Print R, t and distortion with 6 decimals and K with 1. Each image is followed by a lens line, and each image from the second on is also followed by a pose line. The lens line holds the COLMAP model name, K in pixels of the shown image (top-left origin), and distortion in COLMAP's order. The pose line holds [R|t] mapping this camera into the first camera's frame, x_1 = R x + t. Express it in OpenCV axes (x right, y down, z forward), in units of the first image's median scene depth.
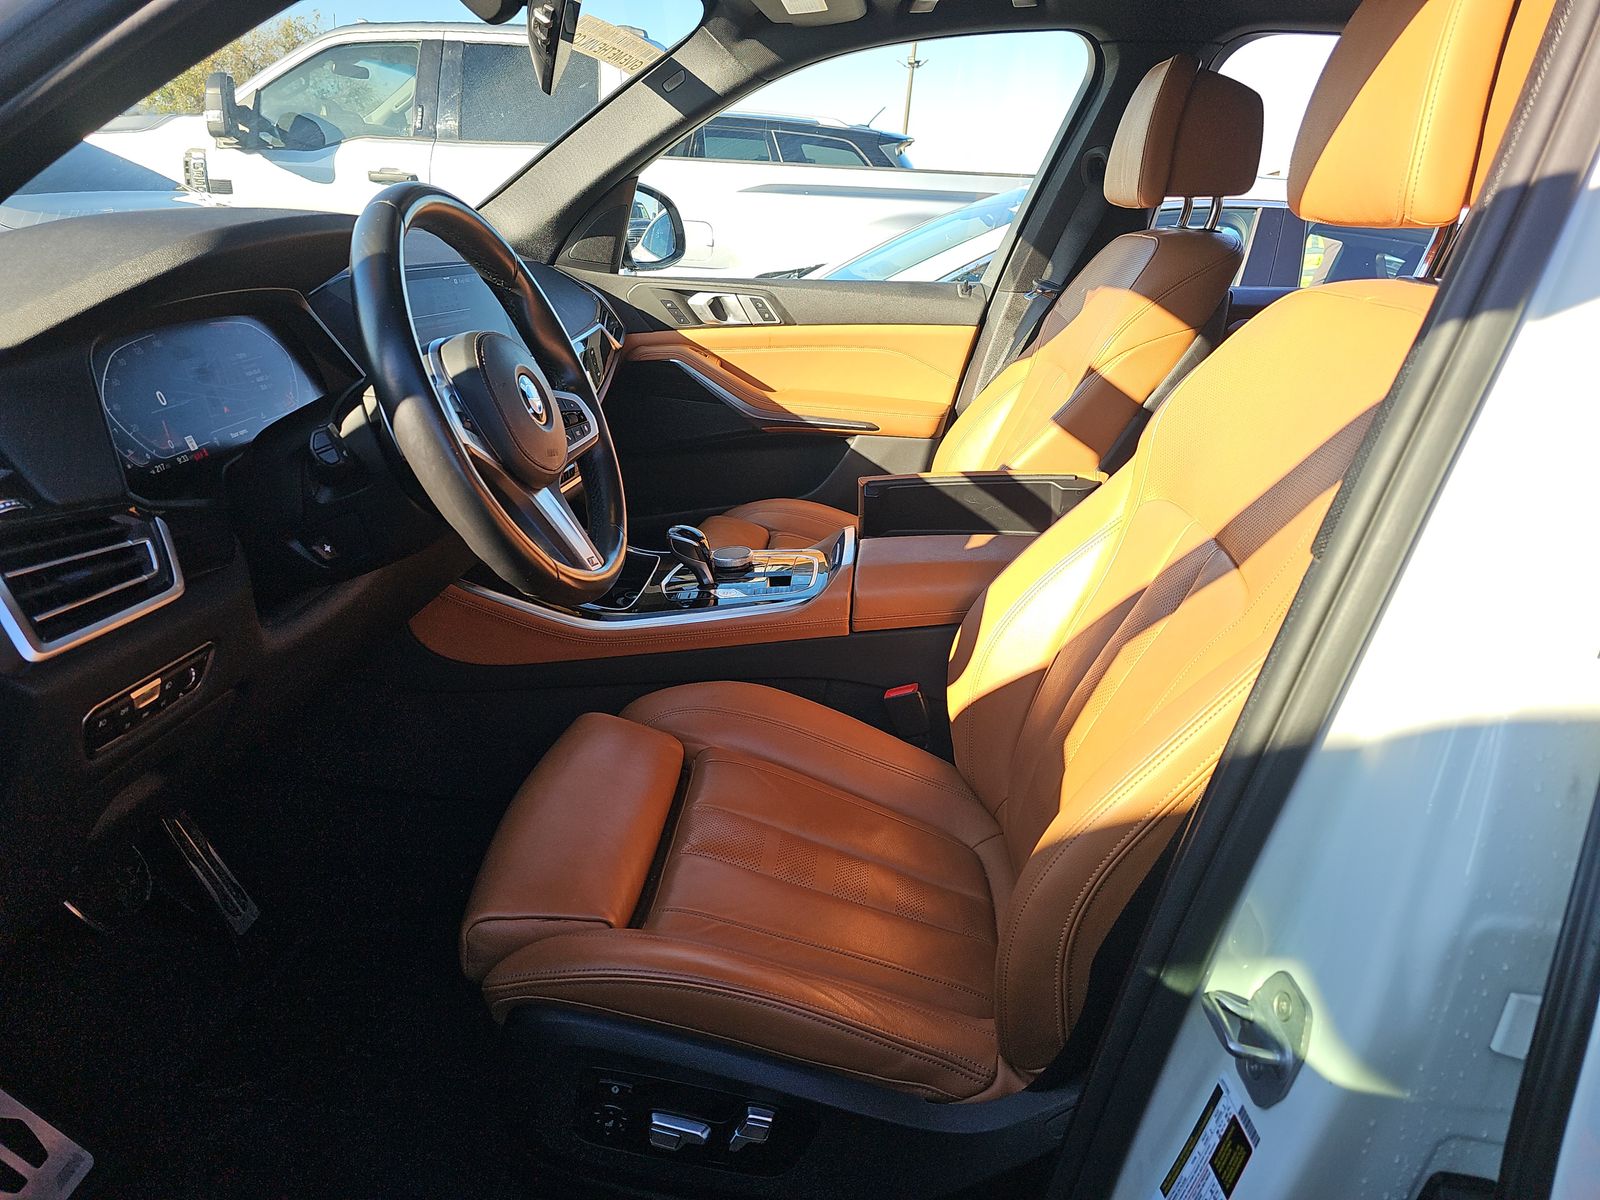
lens RADIAL K [[1057.0, 0, 800.0], [0, 1057.0, 600.0], [0, 0, 1]] dist [0.092240, -0.138797]
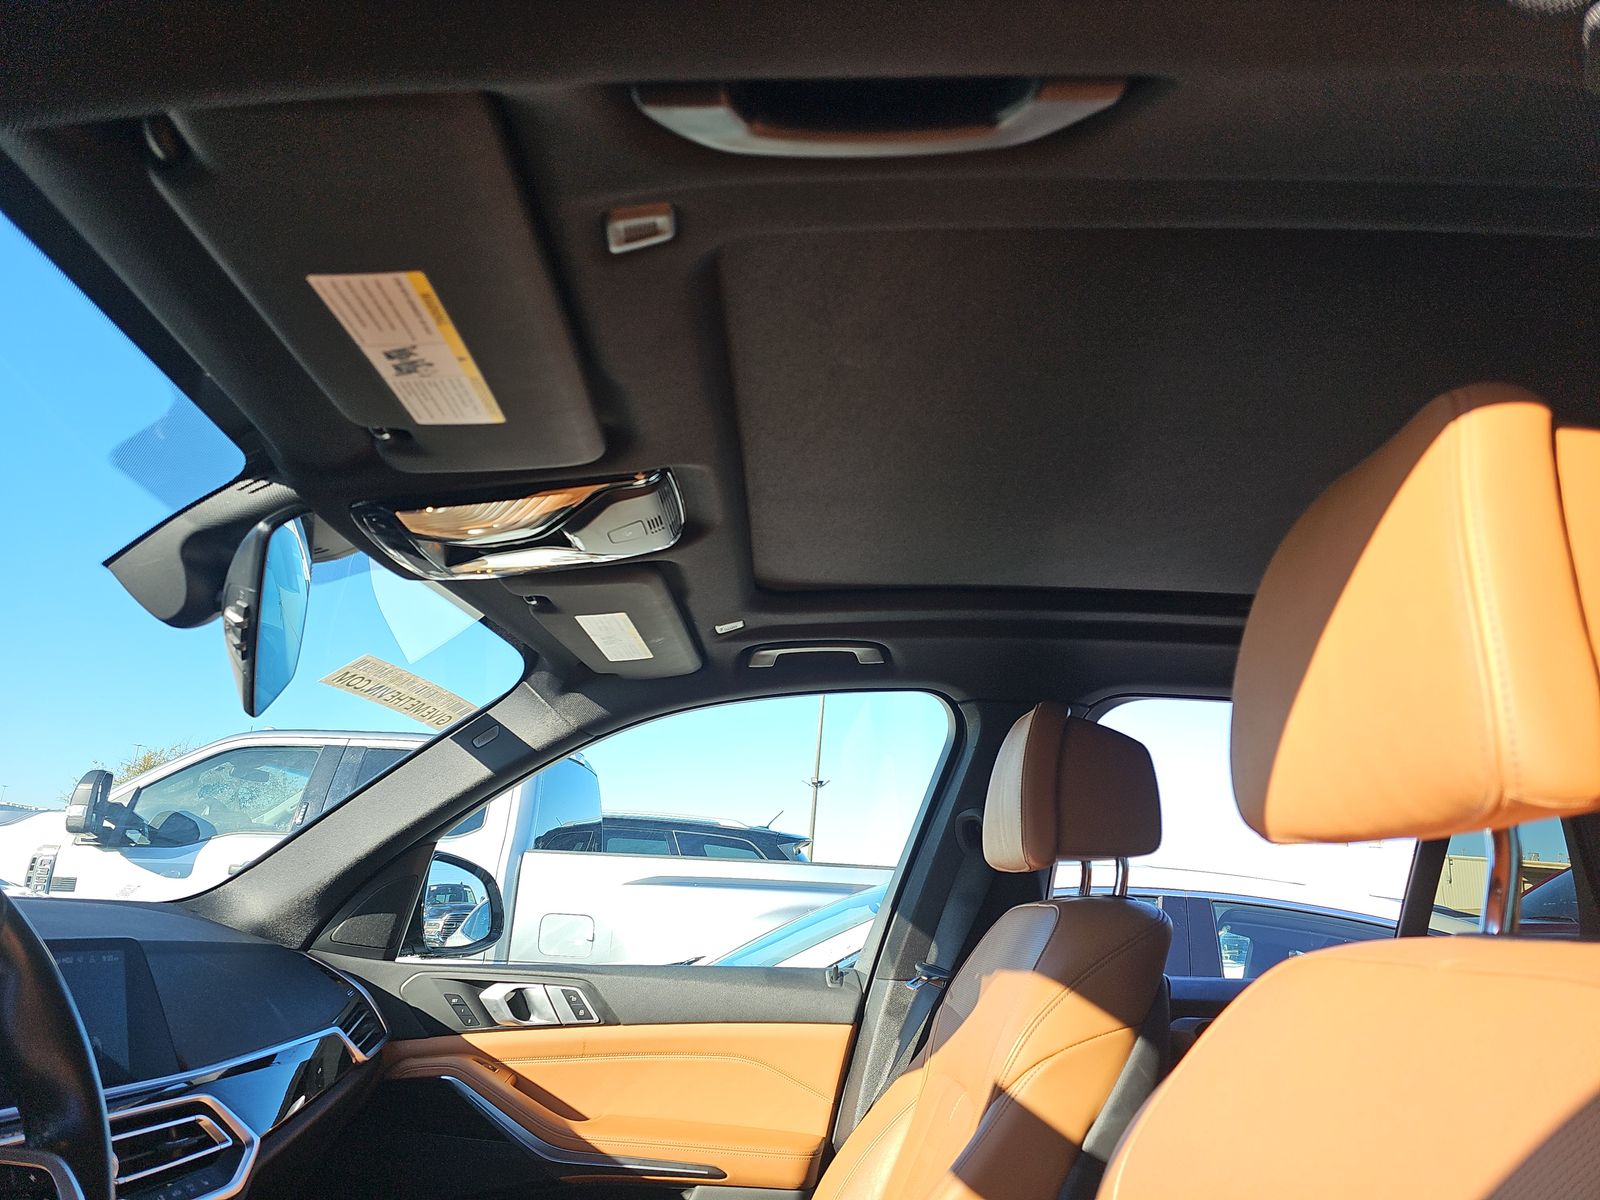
lens RADIAL K [[1057.0, 0, 800.0], [0, 1057.0, 600.0], [0, 0, 1]] dist [0.092240, -0.138797]
pose [[0.996839, 0.022358, 0.076241, 0.062212], [0.027173, 0.805791, -0.591577, -0.046738], [-0.074661, 0.591778, 0.802636, 0.194385]]
